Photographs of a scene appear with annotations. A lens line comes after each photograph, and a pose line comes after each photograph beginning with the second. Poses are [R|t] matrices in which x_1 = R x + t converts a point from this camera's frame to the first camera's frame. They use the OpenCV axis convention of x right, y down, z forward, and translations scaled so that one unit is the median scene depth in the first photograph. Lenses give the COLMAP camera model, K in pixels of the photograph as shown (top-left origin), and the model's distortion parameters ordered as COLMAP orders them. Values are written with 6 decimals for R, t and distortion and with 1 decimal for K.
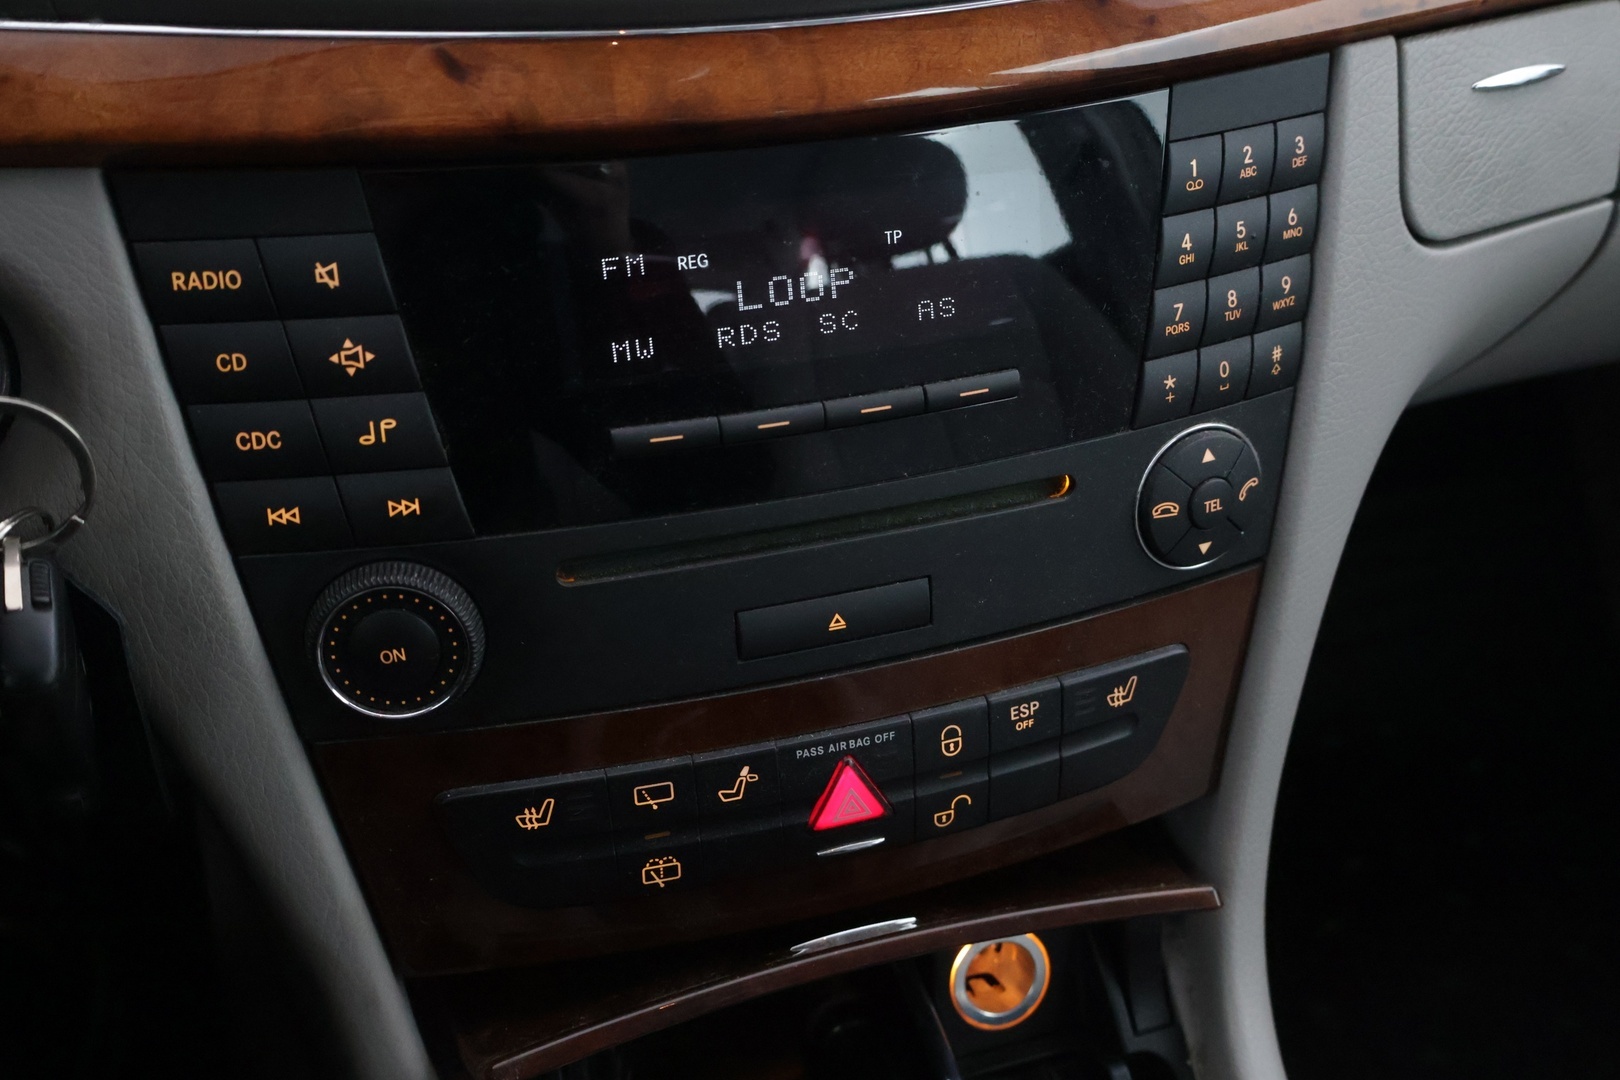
lens RADIAL K [[1491.7, 0, 796.6], [0, 1491.7, 536.1], [0, 0, 1]] dist [0.011961, 0.000000]
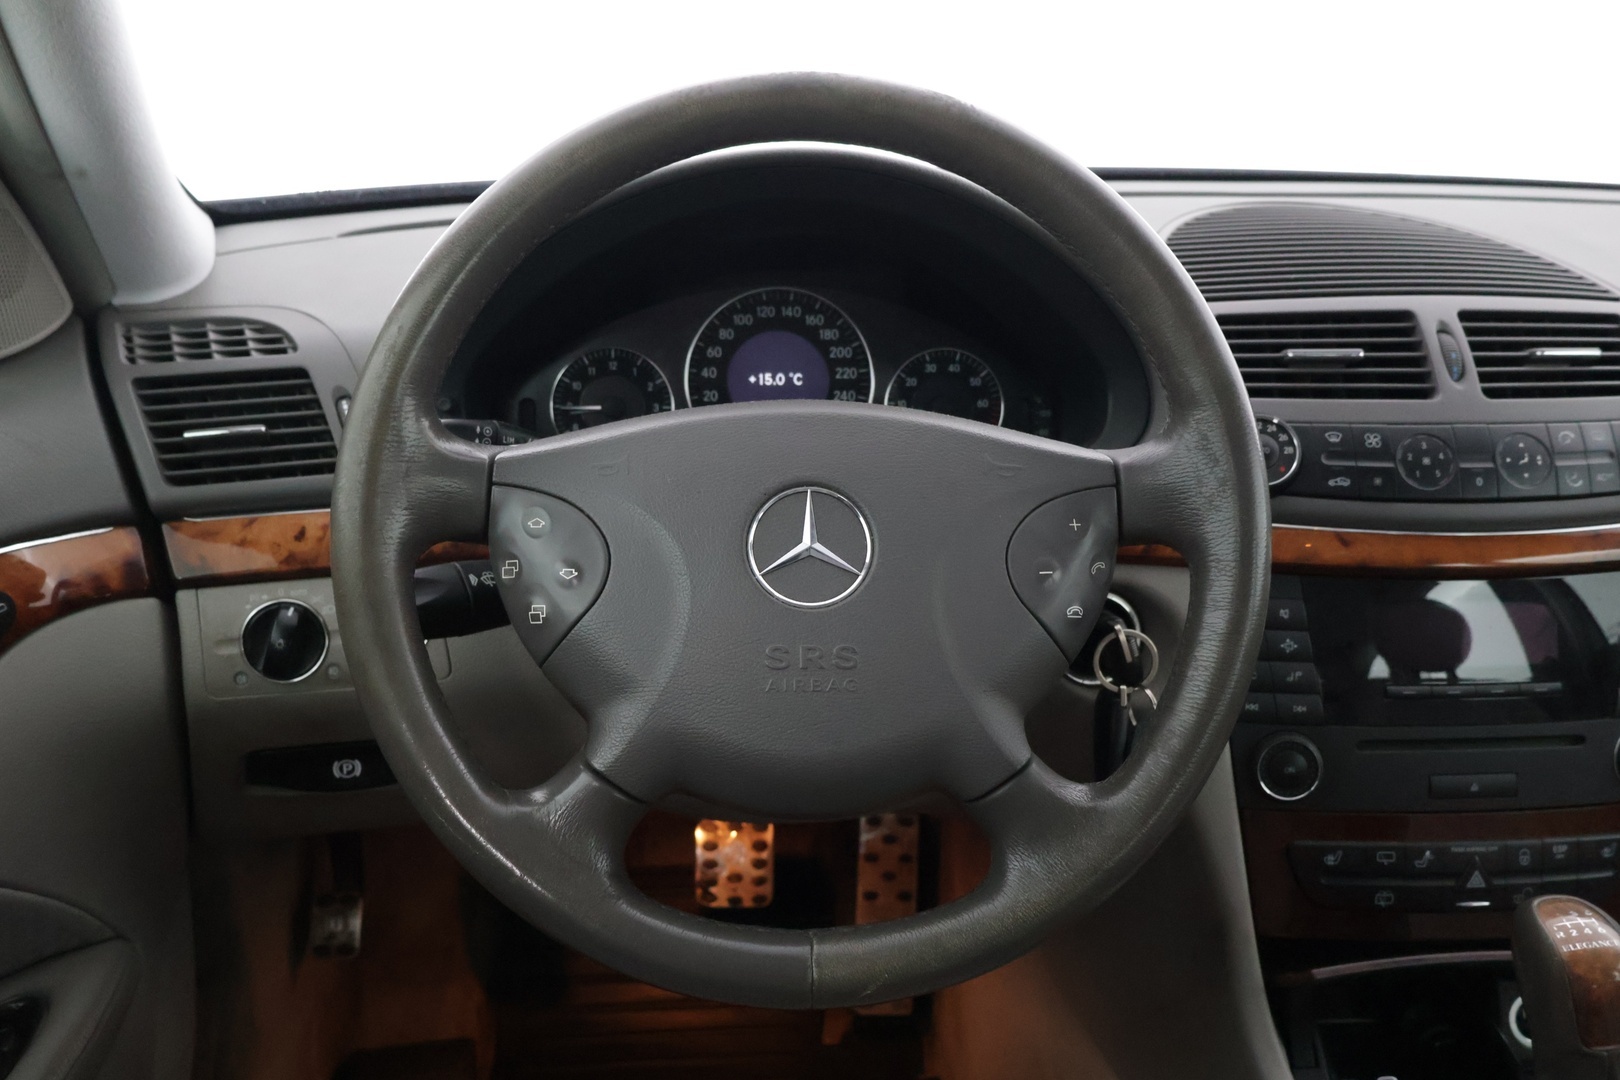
lens RADIAL K [[1478.2, 0, 812.3], [0, 1478.2, 537.9], [0, 0, 1]] dist [0.014568, 0.000000]
pose [[0.977012, 0.063980, -0.203358, -0.502620], [-0.126282, 0.942223, -0.310271, 0.508188], [0.171757, 0.328819, 0.928643, -1.329913]]
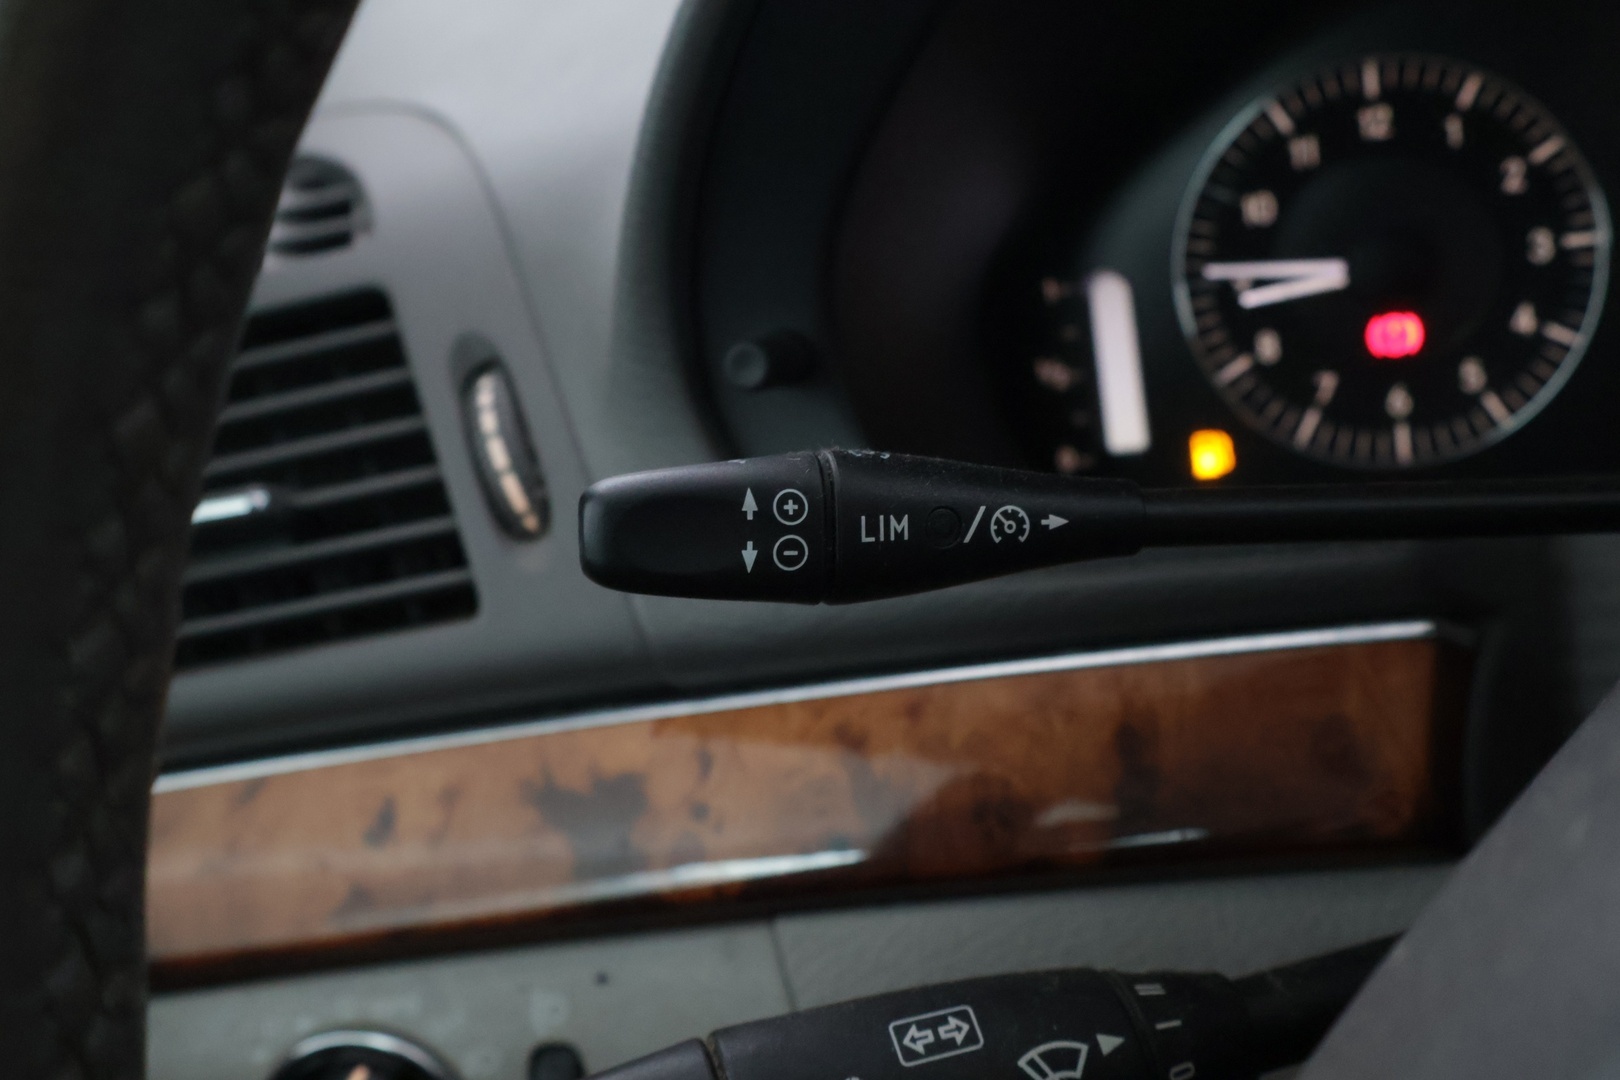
lens RADIAL K [[2098.0, 0, 801.7], [0, 2098.0, 534.0], [0, 0, 1]] dist [-0.024407, 0.000000]
pose [[0.767359, 0.033716, -0.640331, -0.892997], [-0.160717, 0.976853, -0.141164, -0.086175], [0.620750, 0.211236, 0.755016, -0.120974]]
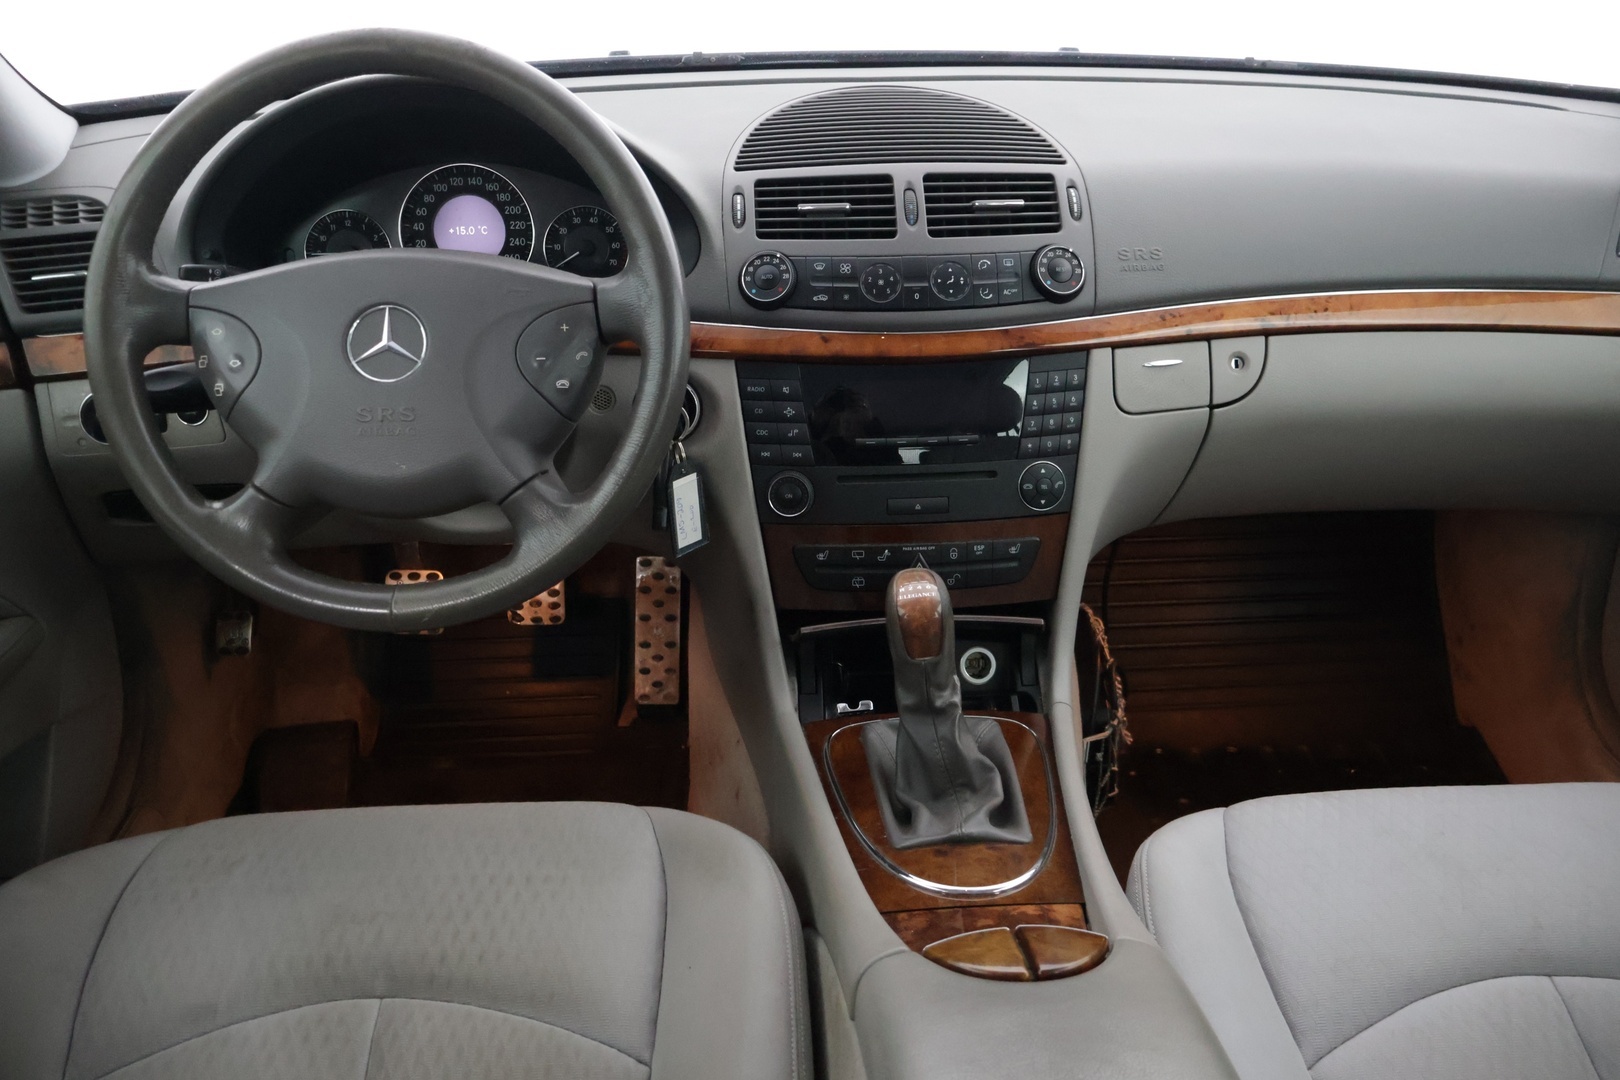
lens RADIAL K [[1349.5, 0, 814.5], [0, 1349.5, 539.7], [0, 0, 1]] dist [-0.004106, -0.009699]
pose [[0.971853, 0.079457, -0.221785, 0.460328], [-0.121469, 0.975629, -0.182740, 0.683949], [0.201860, 0.204537, 0.957819, -1.844537]]
